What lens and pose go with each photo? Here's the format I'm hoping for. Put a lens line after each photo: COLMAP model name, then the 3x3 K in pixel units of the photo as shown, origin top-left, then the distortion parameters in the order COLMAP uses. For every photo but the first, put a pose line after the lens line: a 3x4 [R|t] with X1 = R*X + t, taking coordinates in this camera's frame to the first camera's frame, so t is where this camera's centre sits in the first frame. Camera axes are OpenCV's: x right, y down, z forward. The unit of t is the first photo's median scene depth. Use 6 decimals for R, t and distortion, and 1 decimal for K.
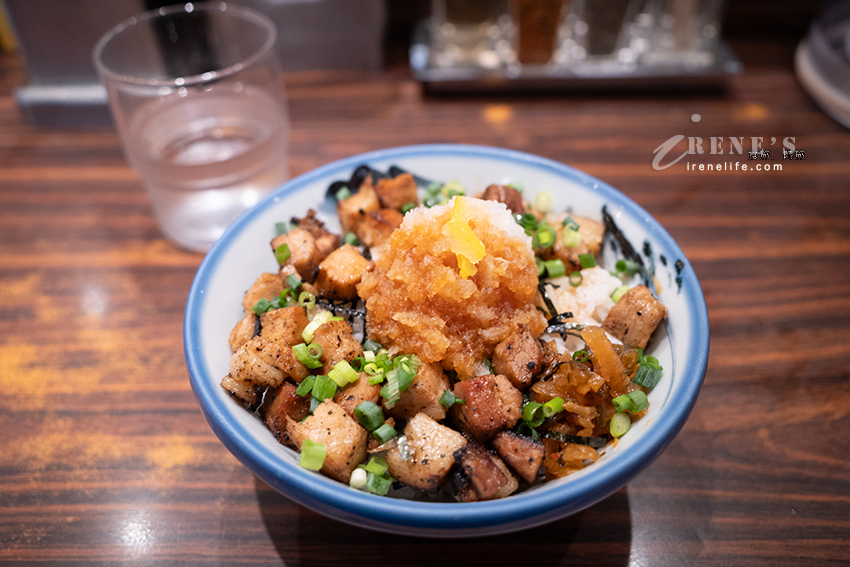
lens RADIAL K [[703.9, 0, 427.9], [0, 703.9, 287.1], [0, 0, 1]] dist [-0.050295, 0.066941]
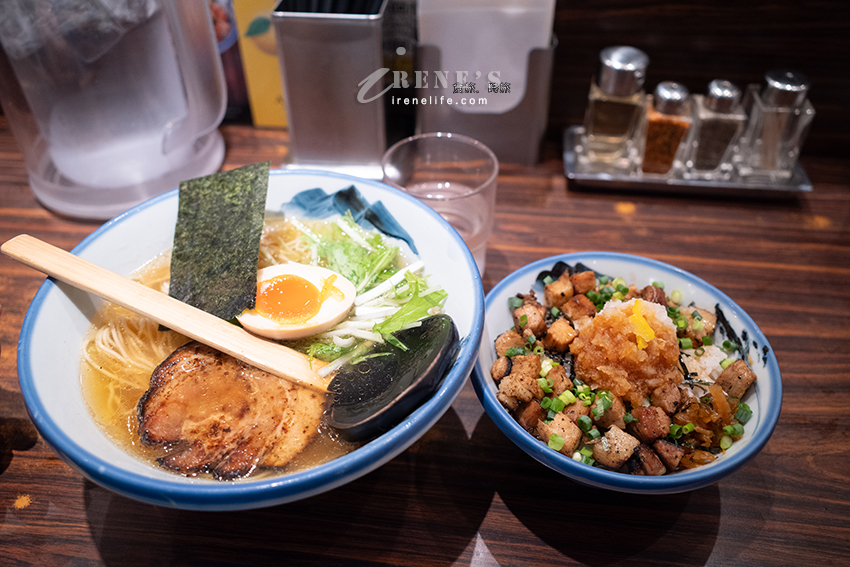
lens RADIAL K [[703.9, 0, 420.5], [0, 703.9, 284.4], [0, 0, 1]] dist [-0.050295, 0.066941]
pose [[0.993915, 0.085799, -0.069080, -0.342716], [-0.086397, 0.996244, -0.005706, -0.103564], [0.068331, 0.011640, 0.997595, -0.685096]]
